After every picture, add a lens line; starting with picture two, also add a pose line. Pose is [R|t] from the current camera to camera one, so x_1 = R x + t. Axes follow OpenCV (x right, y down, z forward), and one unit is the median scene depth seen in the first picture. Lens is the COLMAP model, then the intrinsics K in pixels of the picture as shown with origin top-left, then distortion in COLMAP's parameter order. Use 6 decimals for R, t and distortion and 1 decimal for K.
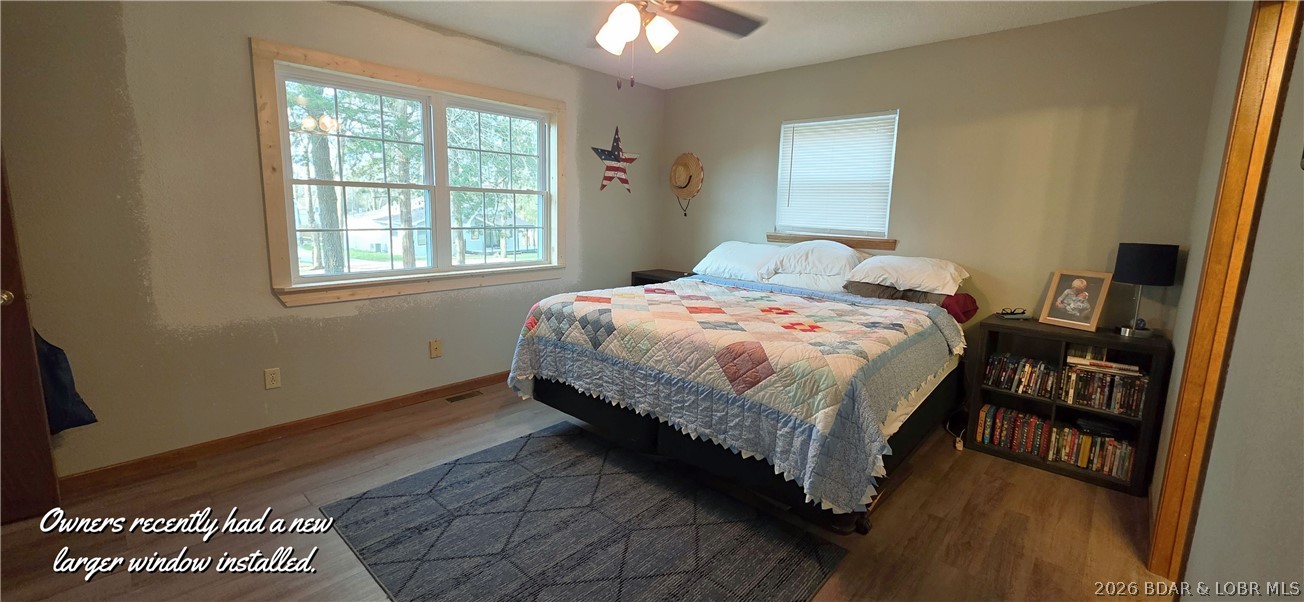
lens RADIAL K [[518.2, 0, 654.5], [0, 518.2, 290.9], [0, 0, 1]] dist [-0.001018, 0.000549]
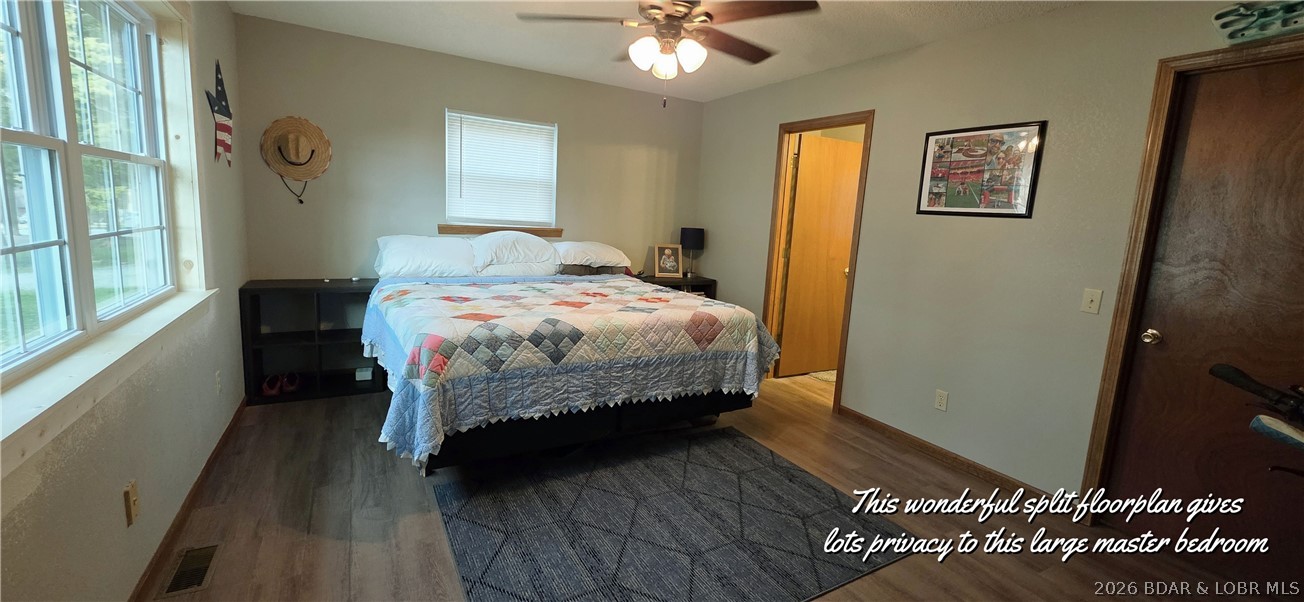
lens RADIAL K [[518.2, 0, 654.5], [0, 518.2, 290.9], [0, 0, 1]] dist [-0.001018, 0.000549]
pose [[0.308230, -0.148507, 0.939649, -0.905827], [0.102119, 0.987198, 0.122524, -0.109496], [-0.945815, 0.058190, 0.319450, 0.535002]]
